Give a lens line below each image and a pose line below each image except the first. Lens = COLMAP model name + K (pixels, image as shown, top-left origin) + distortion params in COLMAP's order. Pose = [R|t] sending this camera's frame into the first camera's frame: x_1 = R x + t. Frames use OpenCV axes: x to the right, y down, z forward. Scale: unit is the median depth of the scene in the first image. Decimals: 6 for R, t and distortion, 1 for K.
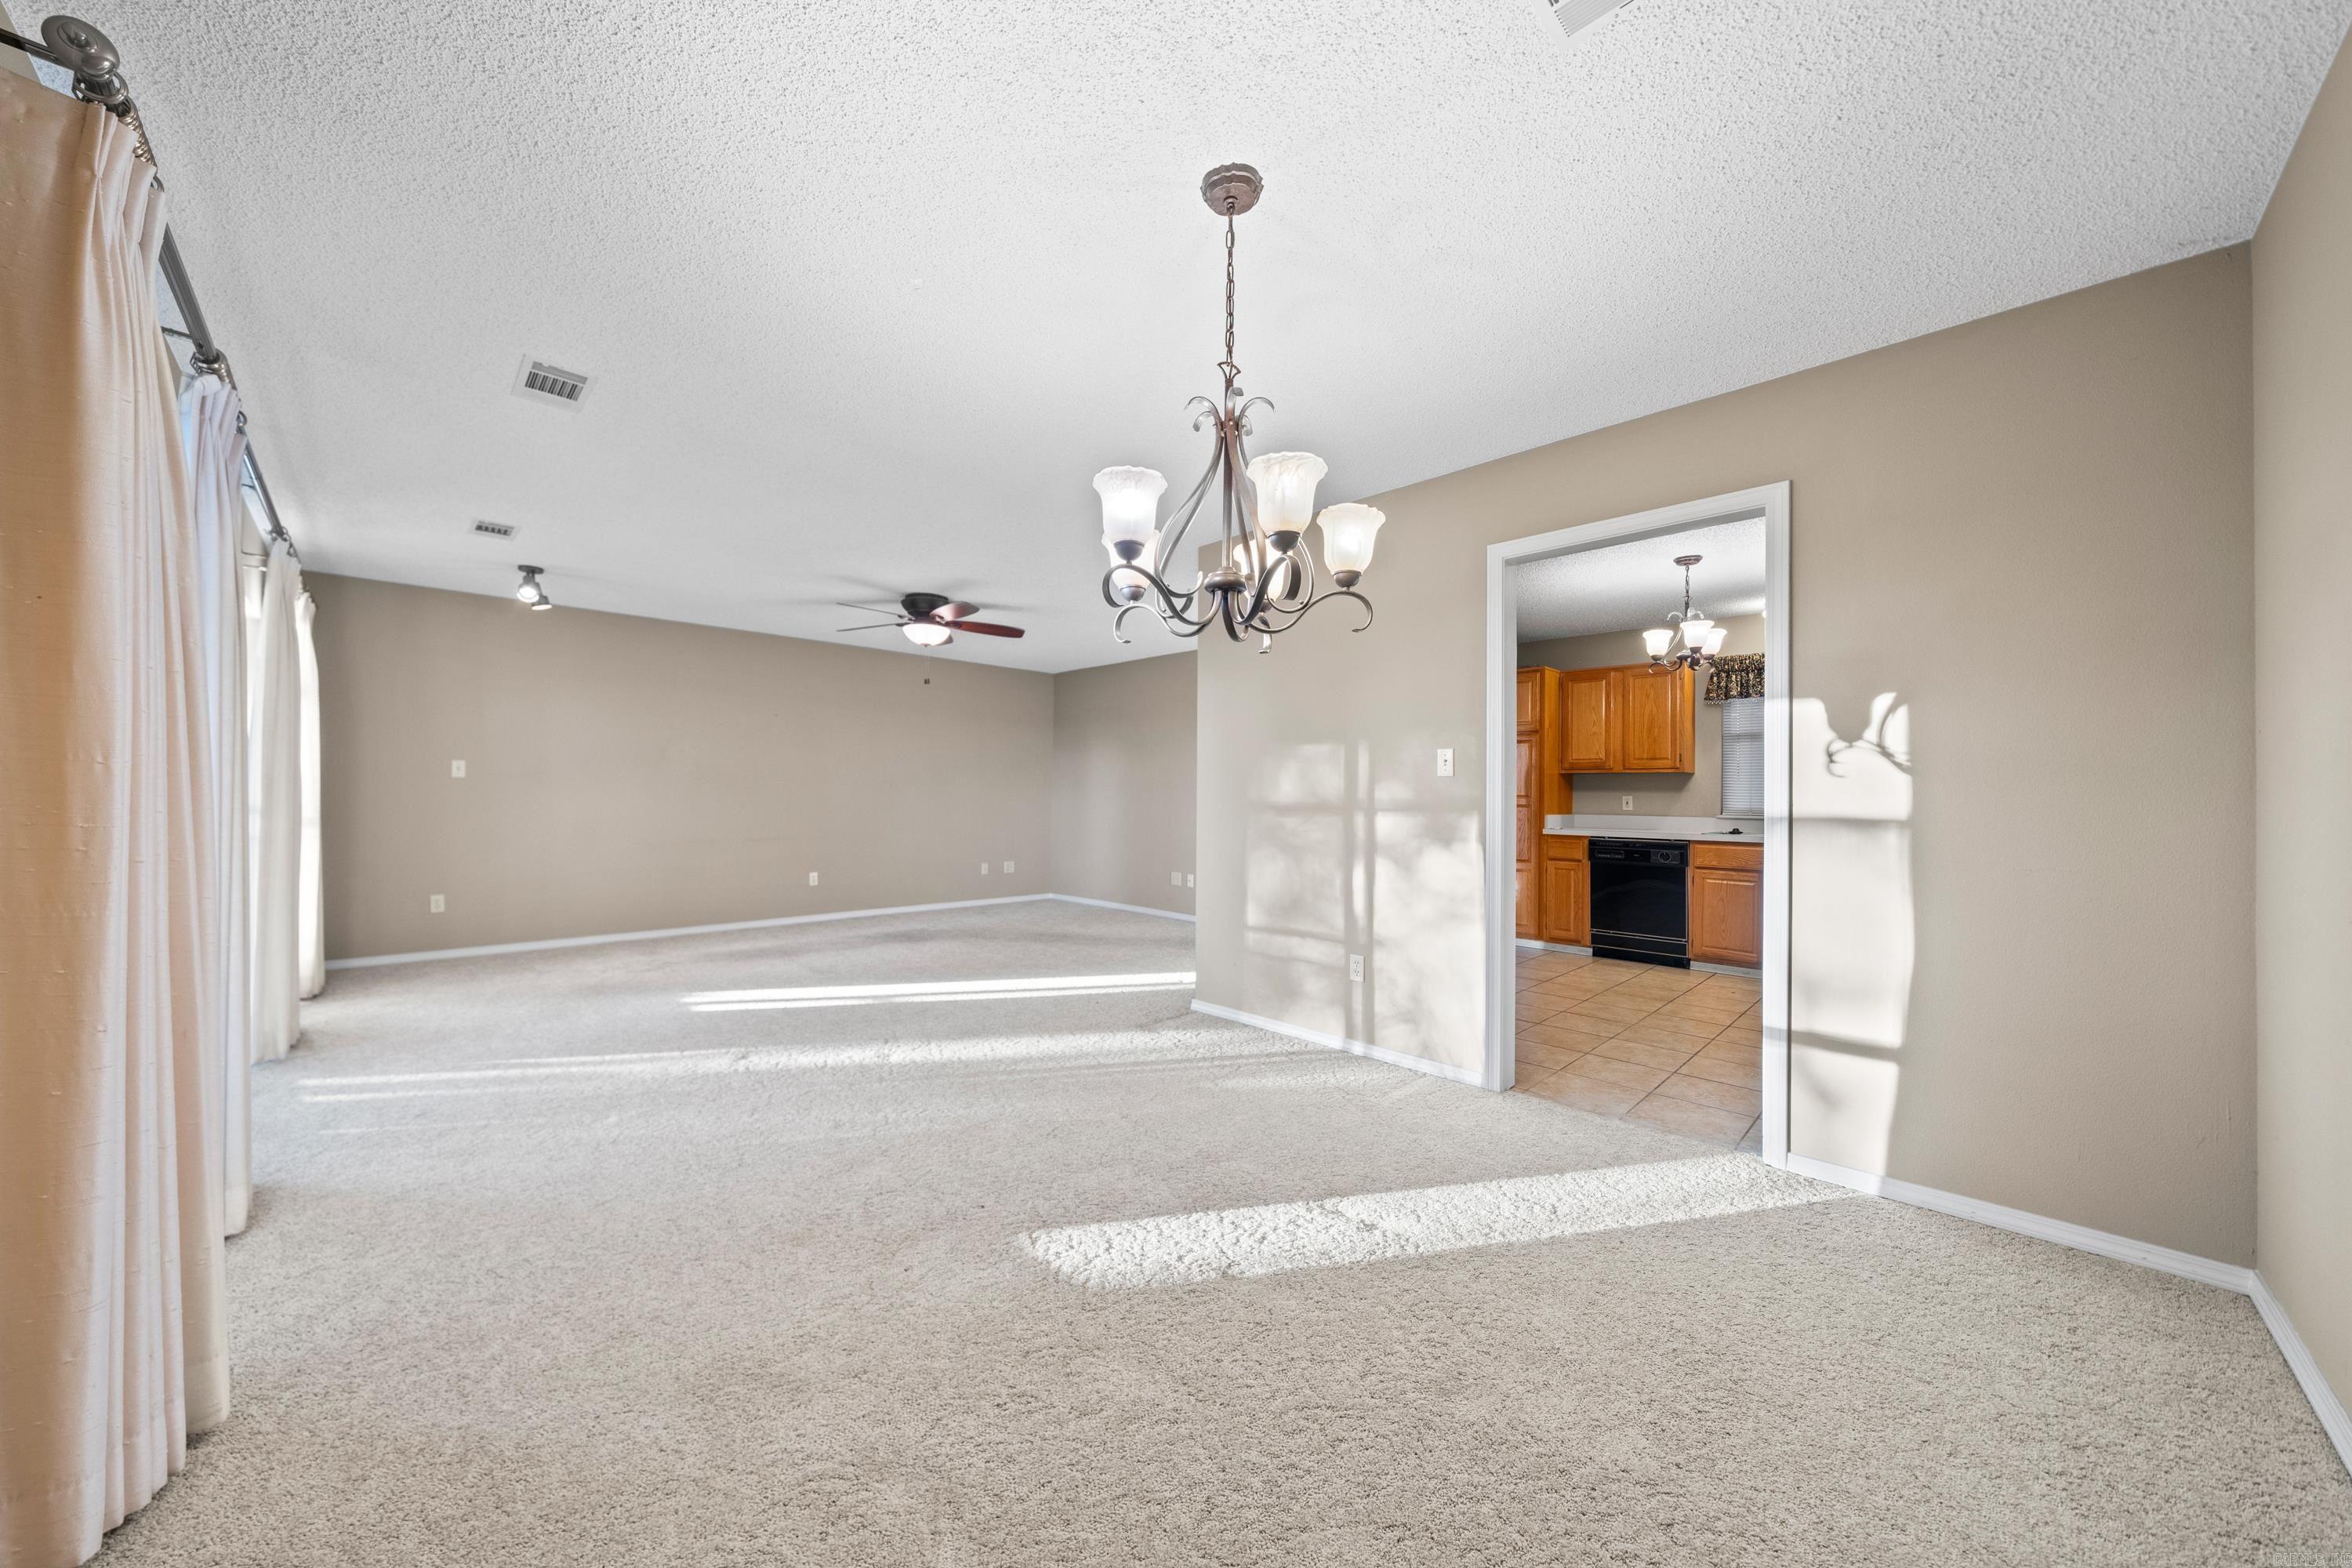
lens RADIAL K [[811.1, 0, 1158.6], [0, 811.1, 790.6], [0, 0, 1]] dist [-0.003059, 0.000046]
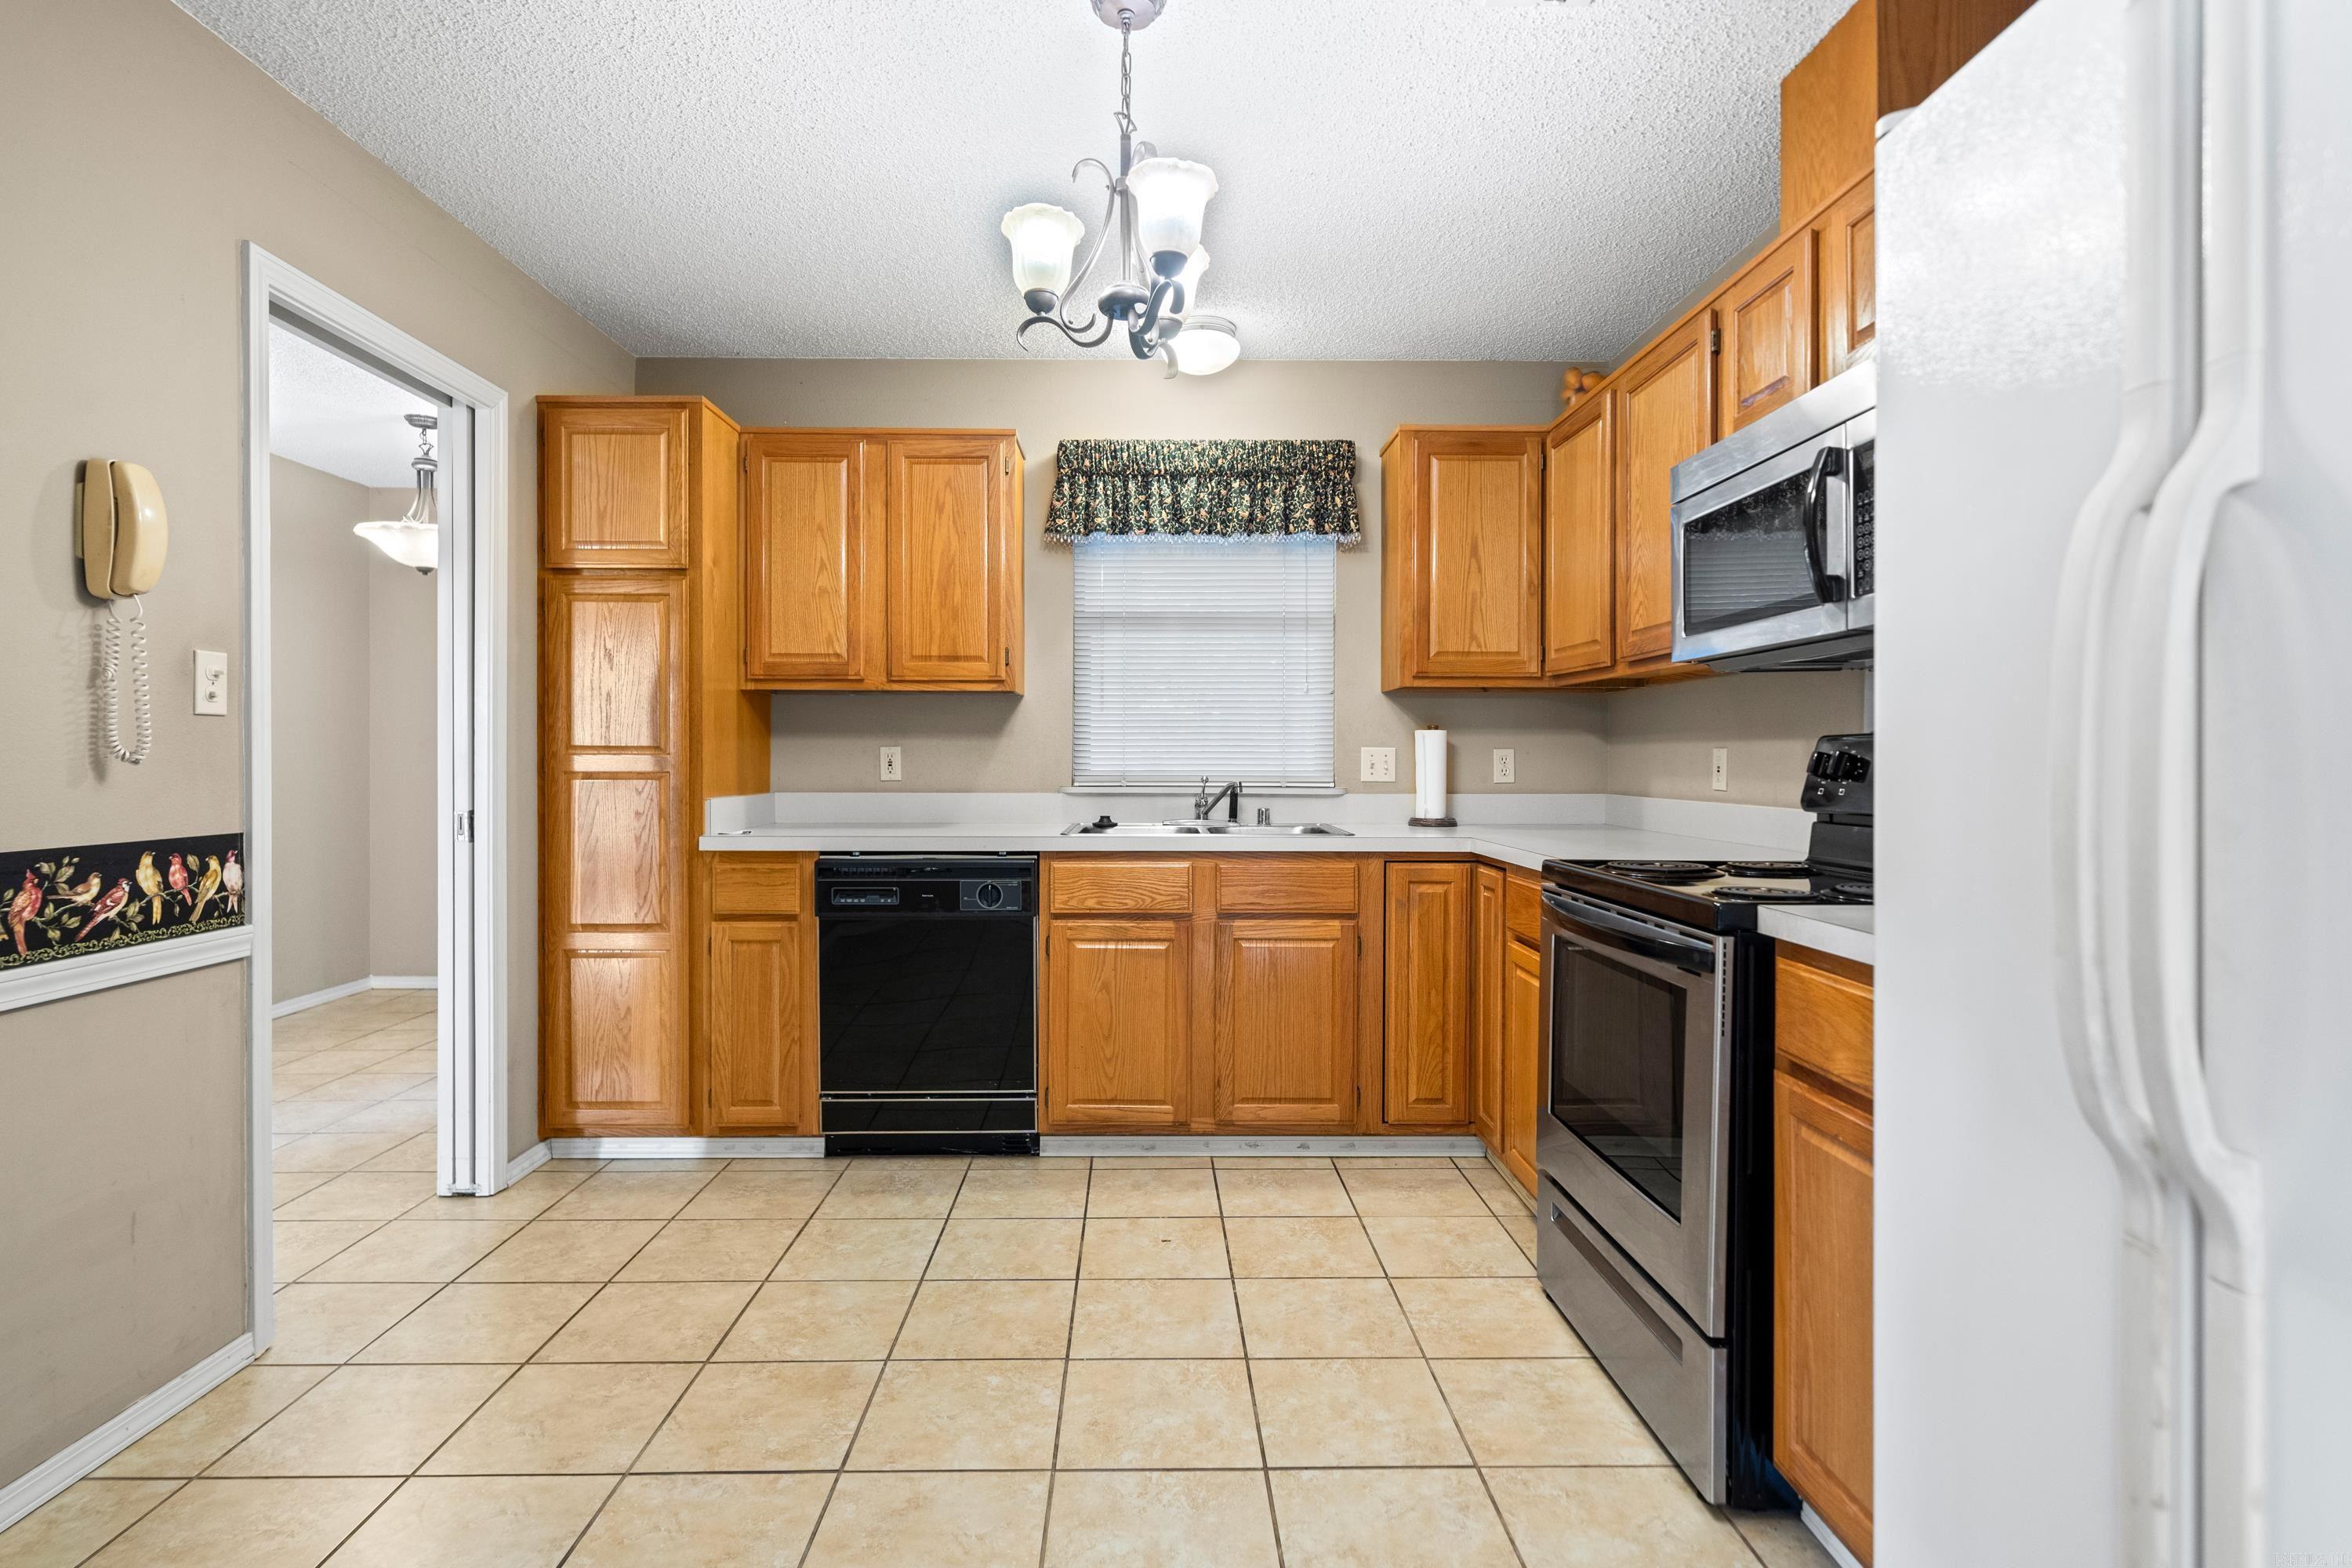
lens RADIAL K [[1172.2, 0, 1150.2], [0, 1172.2, 760.8], [0, 0, 1]] dist [0.002602, 0.000986]
pose [[0.695519, -0.012002, 0.718408, 0.281802], [0.000248, 0.999864, 0.016463, 0.004844], [-0.718508, -0.011272, 0.695427, 0.580204]]
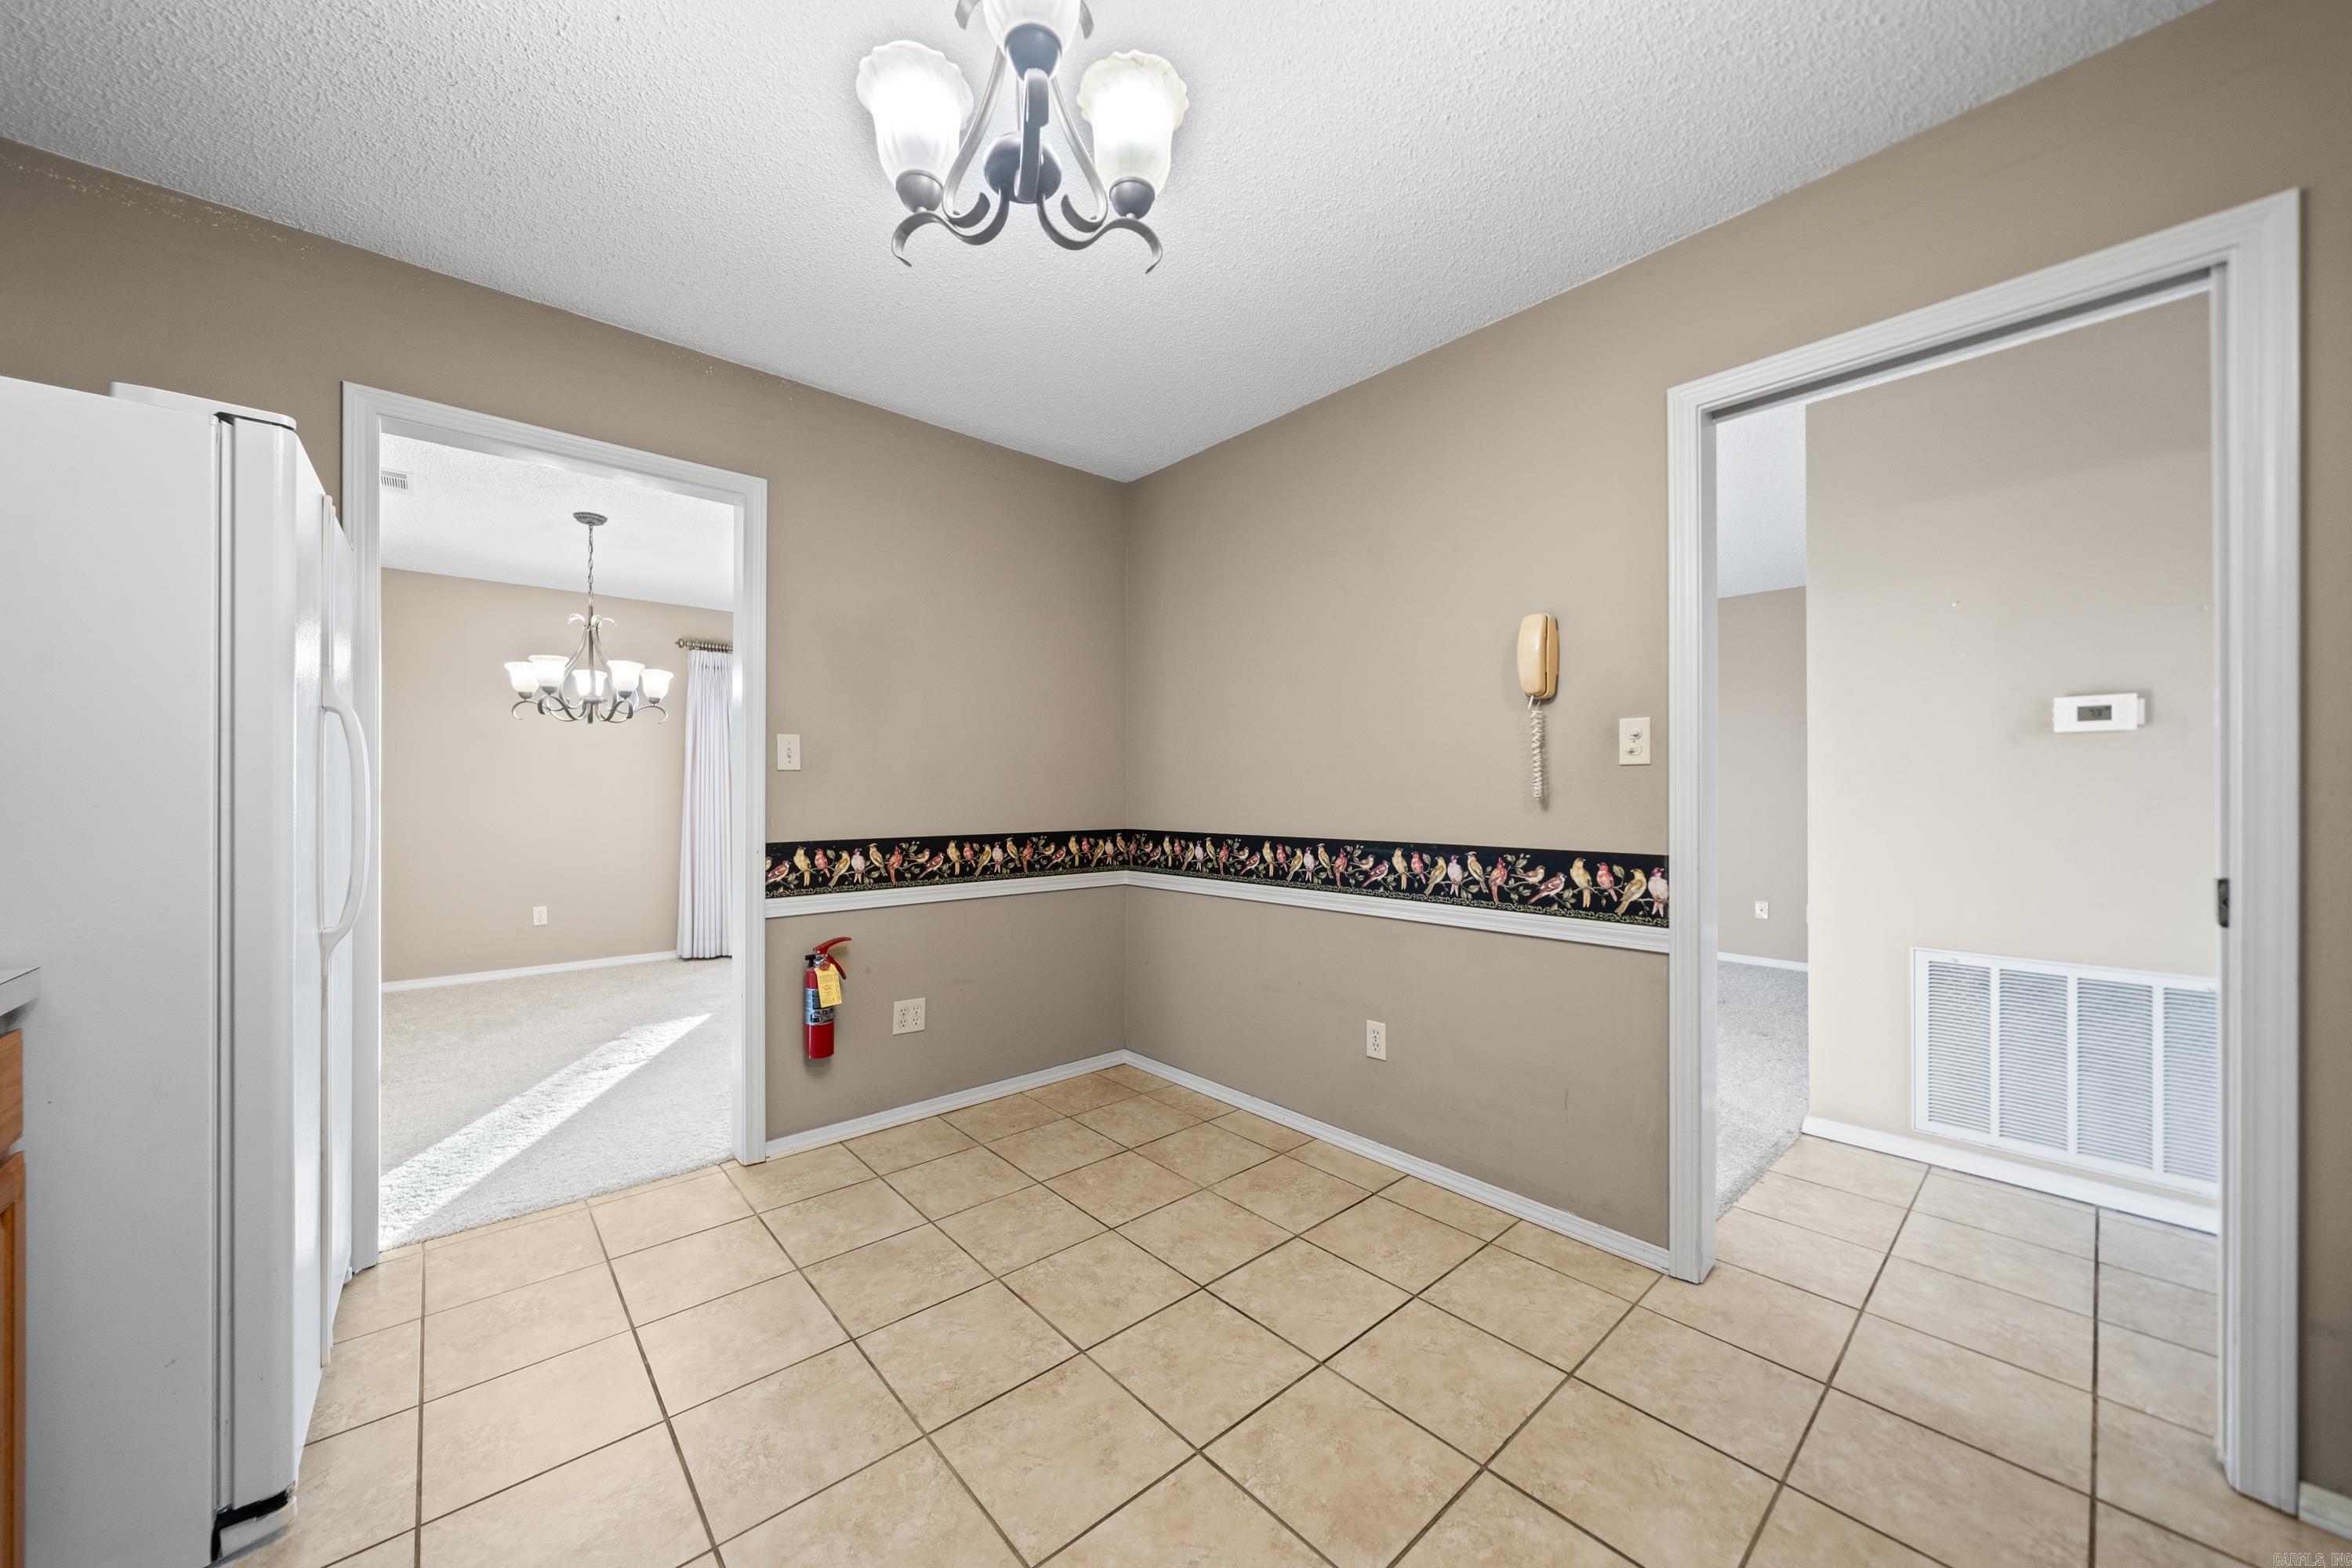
lens RADIAL K [[811.1, 0, 1163.6], [0, 811.1, 789.5], [0, 0, 1]] dist [-0.003059, 0.000046]
pose [[-0.061773, -0.013799, -0.997995, 0.761591], [0.009914, 0.999847, -0.014438, 0.010630], [0.998041, -0.010786, -0.061627, 0.914380]]
